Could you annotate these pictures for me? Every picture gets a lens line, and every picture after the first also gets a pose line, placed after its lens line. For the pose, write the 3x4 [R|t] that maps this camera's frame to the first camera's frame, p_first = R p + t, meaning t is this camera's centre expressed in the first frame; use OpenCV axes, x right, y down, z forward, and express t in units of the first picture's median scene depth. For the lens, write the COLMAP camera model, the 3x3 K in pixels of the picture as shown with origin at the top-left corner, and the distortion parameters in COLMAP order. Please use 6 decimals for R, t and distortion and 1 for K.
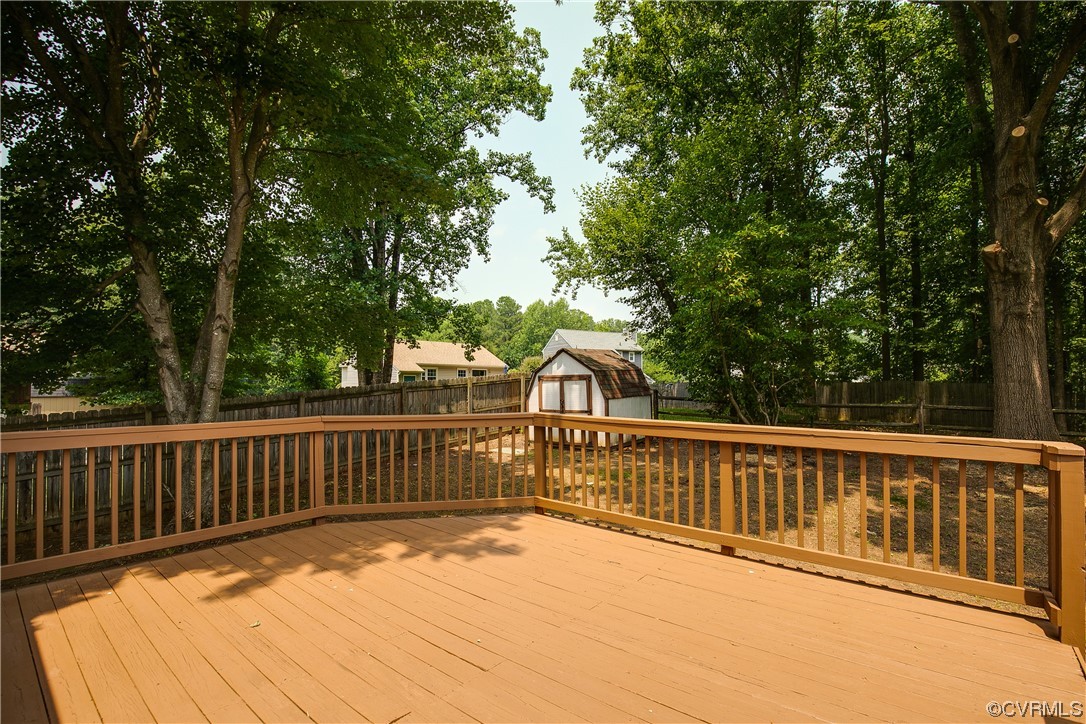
lens RADIAL K [[504.2, 0, 562.0], [0, 504.2, 370.4], [0, 0, 1]] dist [-0.034972, 0.006950]
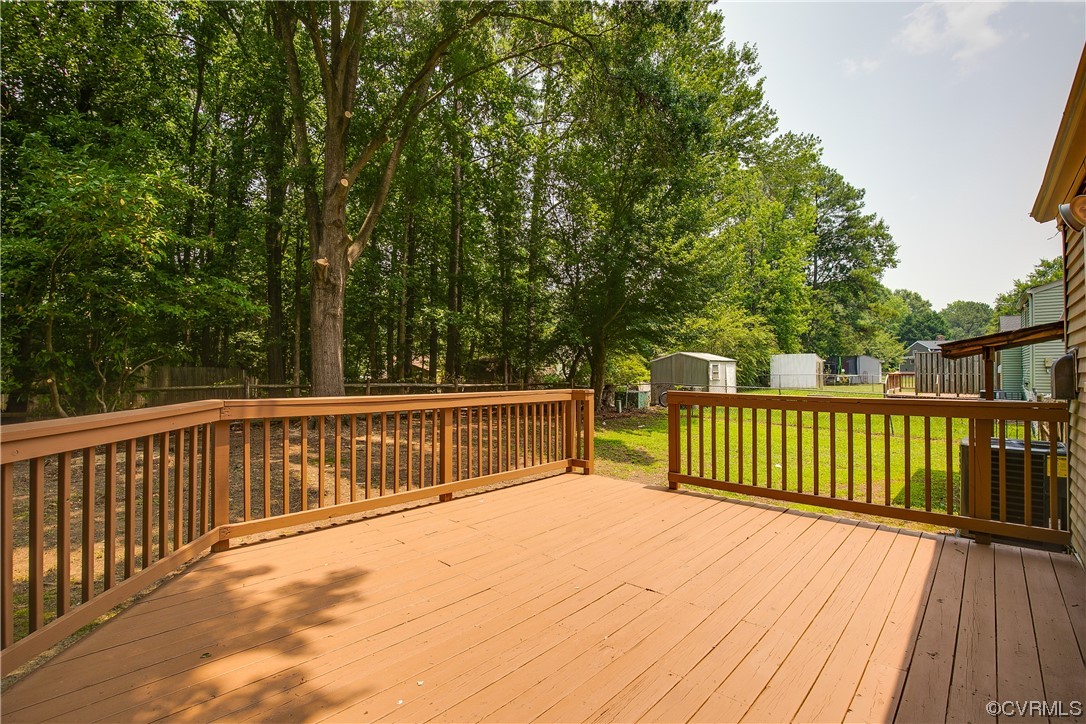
lens RADIAL K [[504.2, 0, 544.3], [0, 504.2, 365.7], [0, 0, 1]] dist [-0.034972, 0.006950]
pose [[0.062570, 0.007429, 0.998013, -0.308092], [-0.025890, 0.999648, -0.005818, 0.014298], [-0.997705, -0.025475, 0.062740, 0.244908]]
